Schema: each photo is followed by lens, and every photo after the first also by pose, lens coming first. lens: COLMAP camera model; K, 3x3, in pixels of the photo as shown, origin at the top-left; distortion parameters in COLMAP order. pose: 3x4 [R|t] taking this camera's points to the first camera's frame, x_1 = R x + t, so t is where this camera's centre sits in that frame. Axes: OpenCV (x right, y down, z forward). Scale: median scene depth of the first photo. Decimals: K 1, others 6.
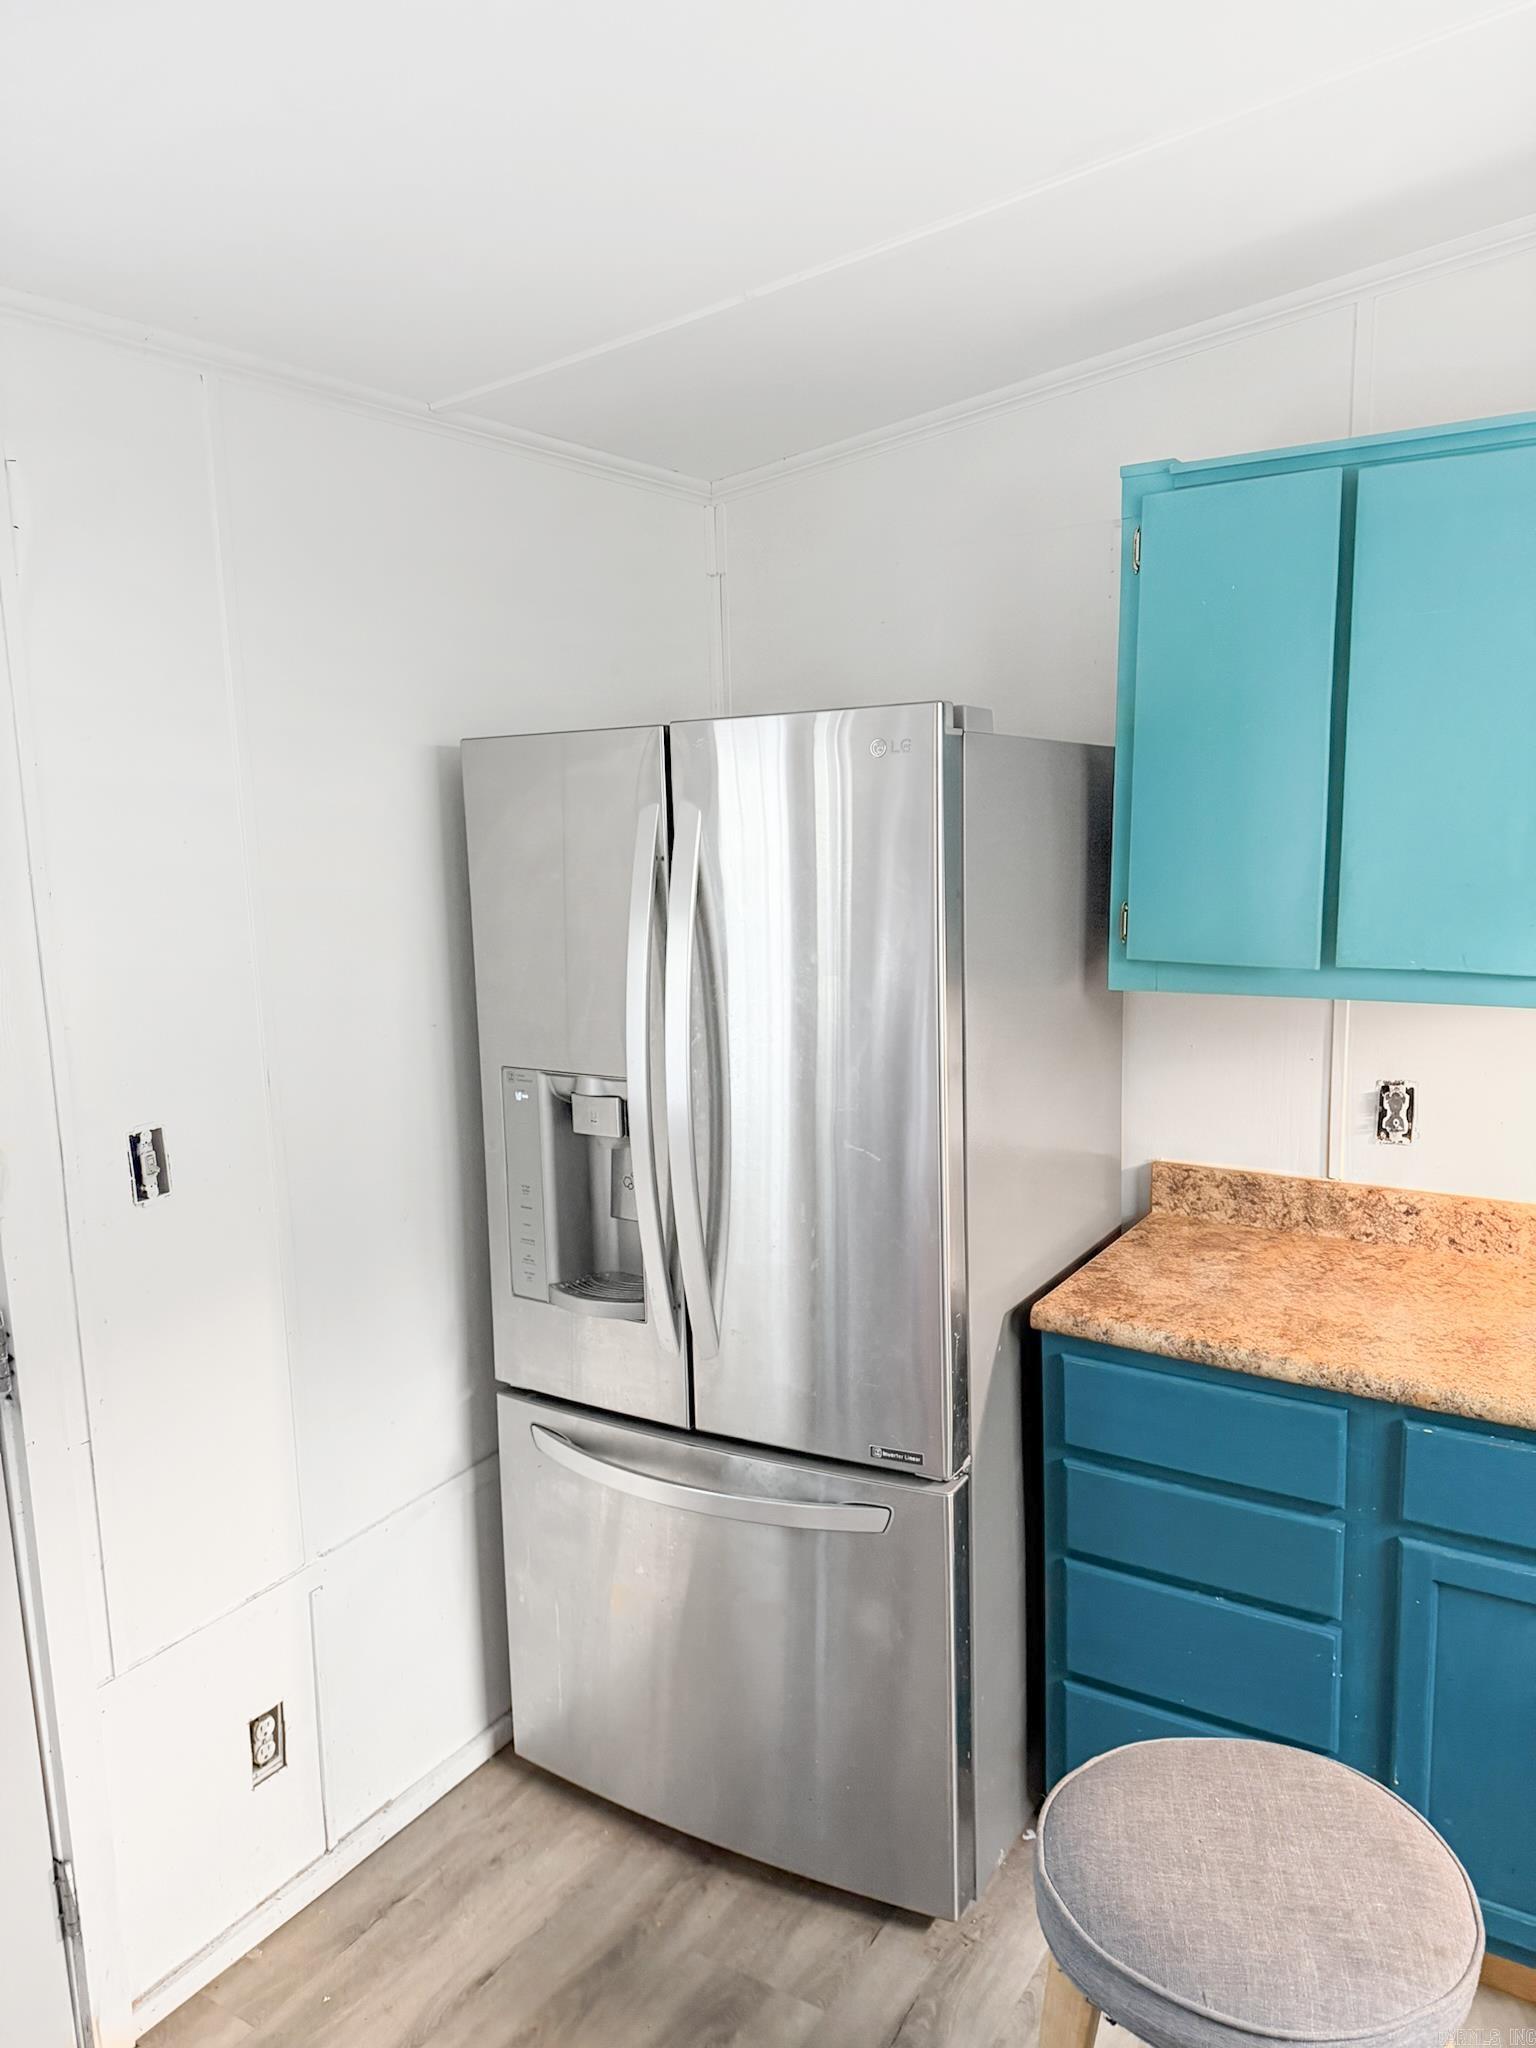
lens RADIAL K [[1455.8, 0, 765.2], [0, 1455.8, 1029.1], [0, 0, 1]] dist [-0.002161, -0.002055]
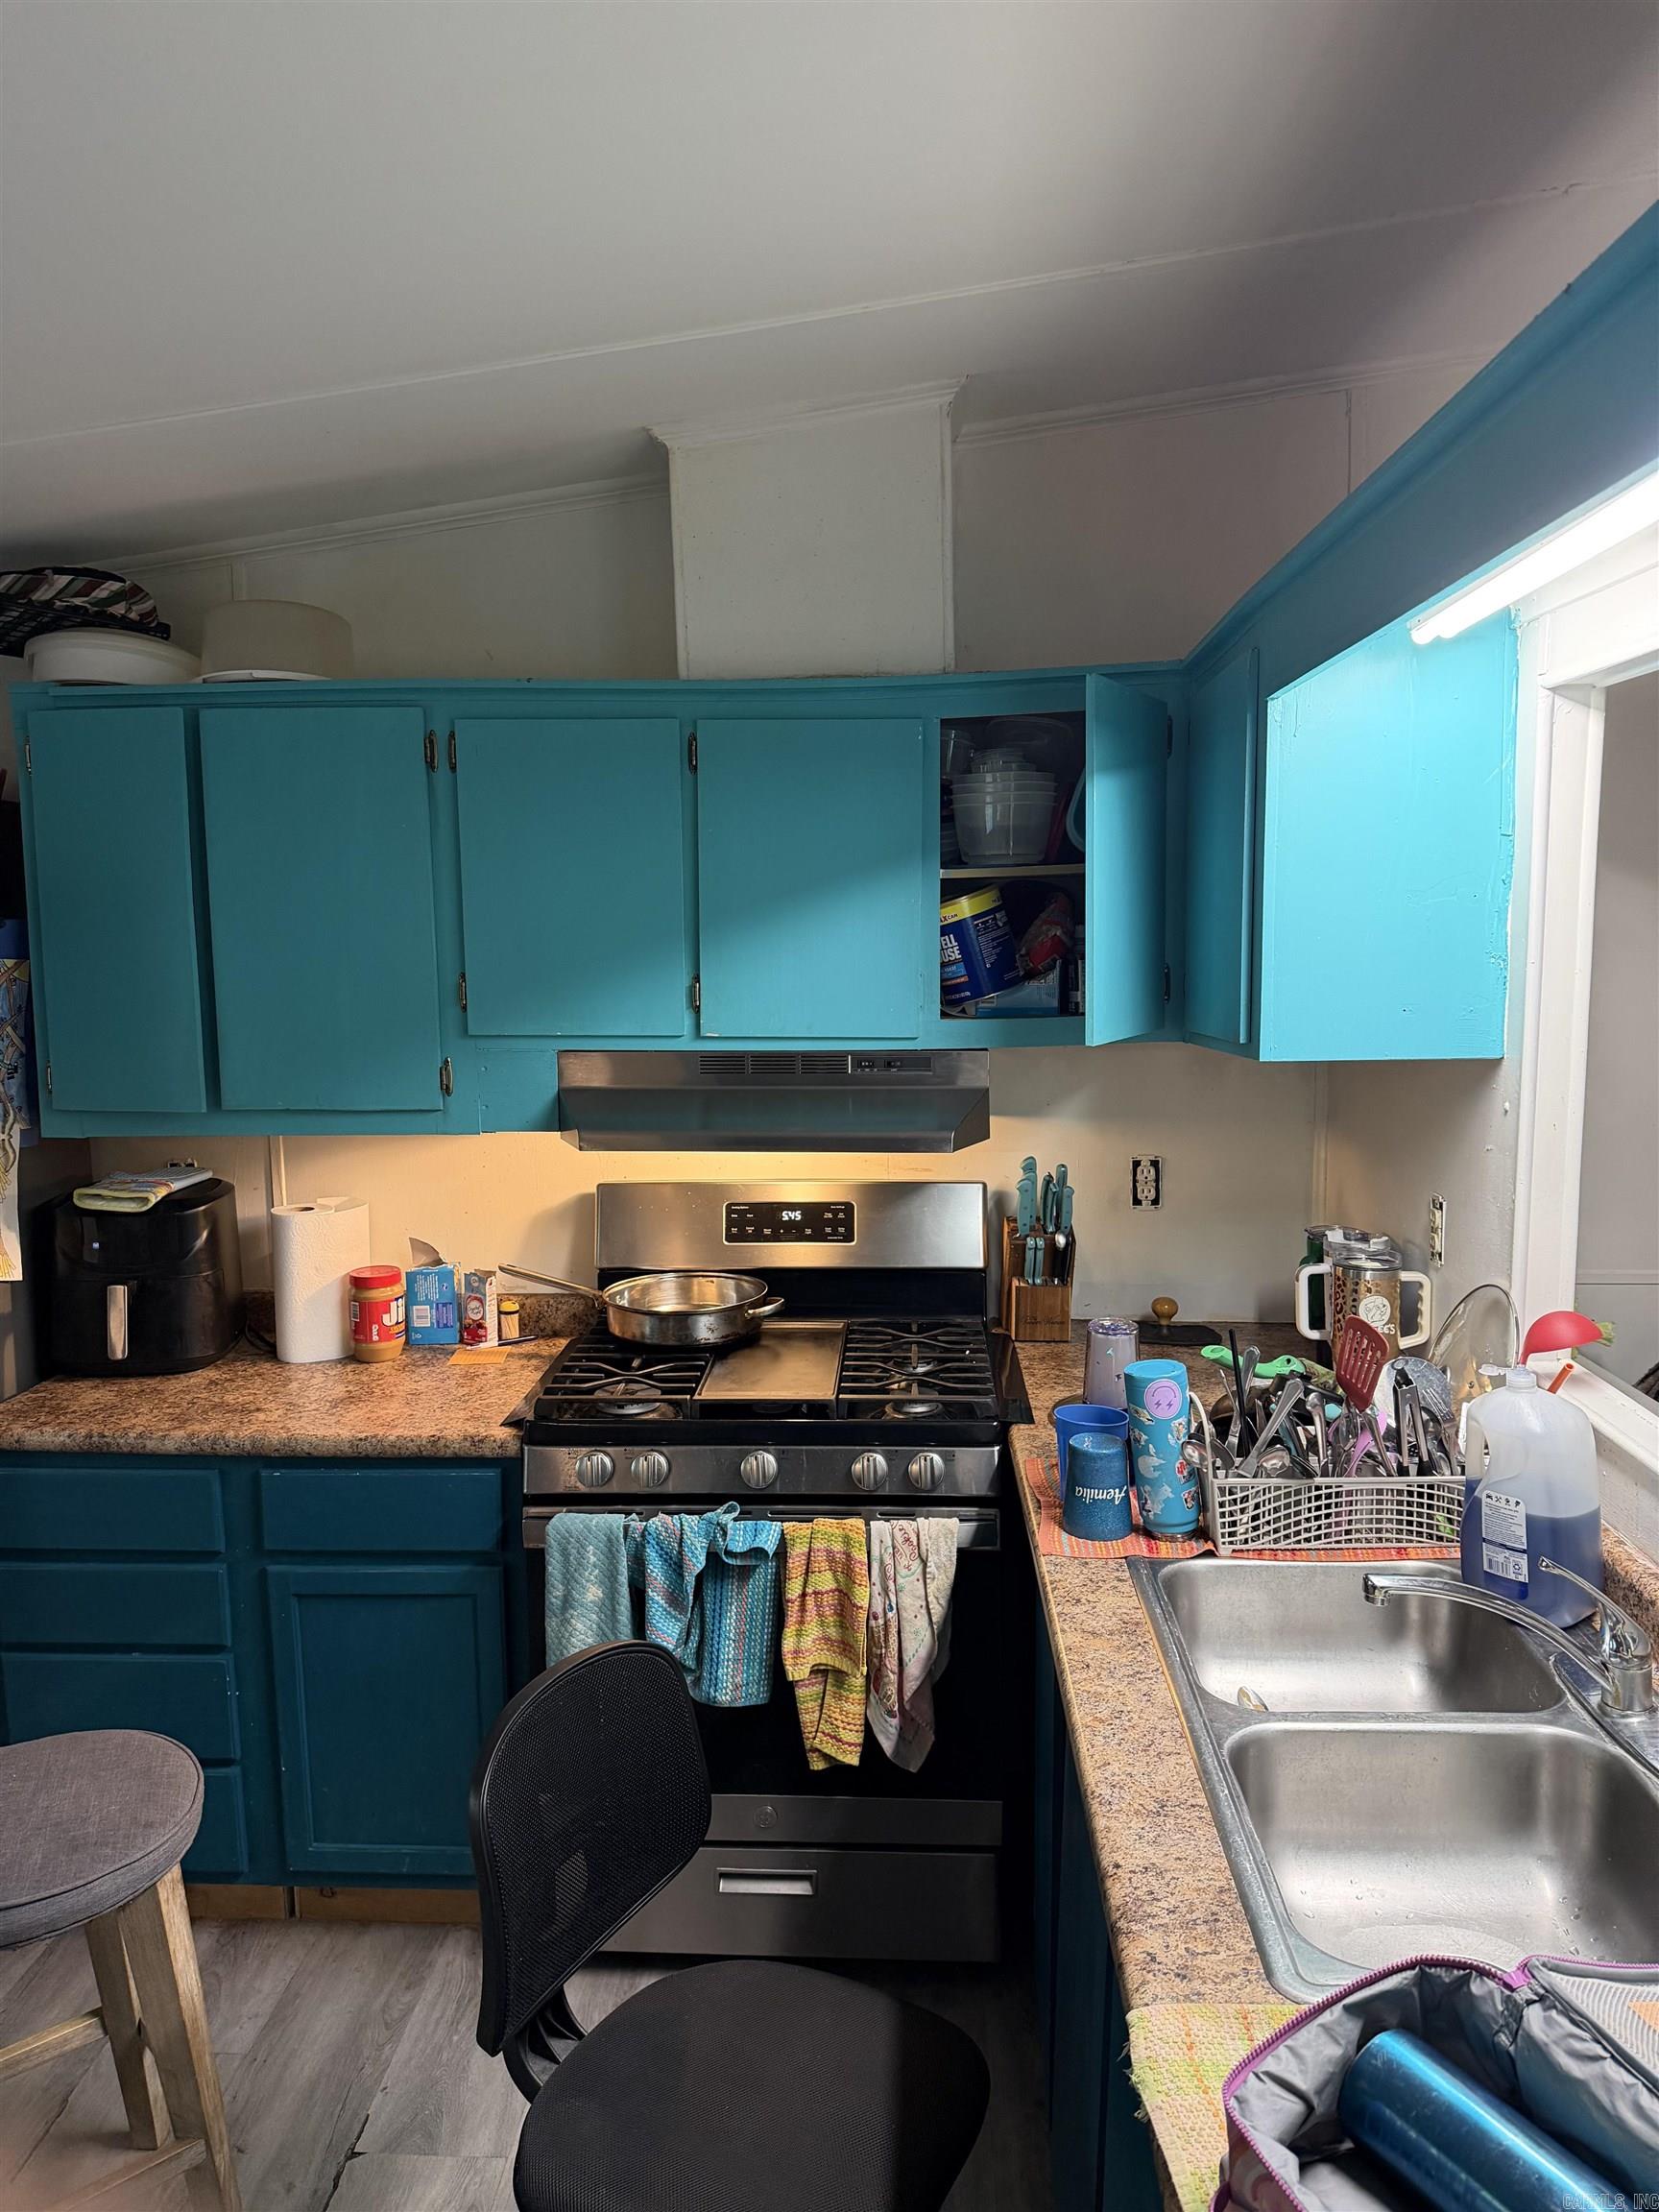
lens RADIAL K [[1572.4, 0, 831.2], [0, 1572.4, 1096.5], [0, 0, 1]] dist [-0.002161, -0.002055]
pose [[0.878195, -0.045346, 0.476149, 0.235384], [0.073430, 0.996476, -0.040533, 0.039690], [-0.472633, 0.070559, 0.878430, -0.427736]]
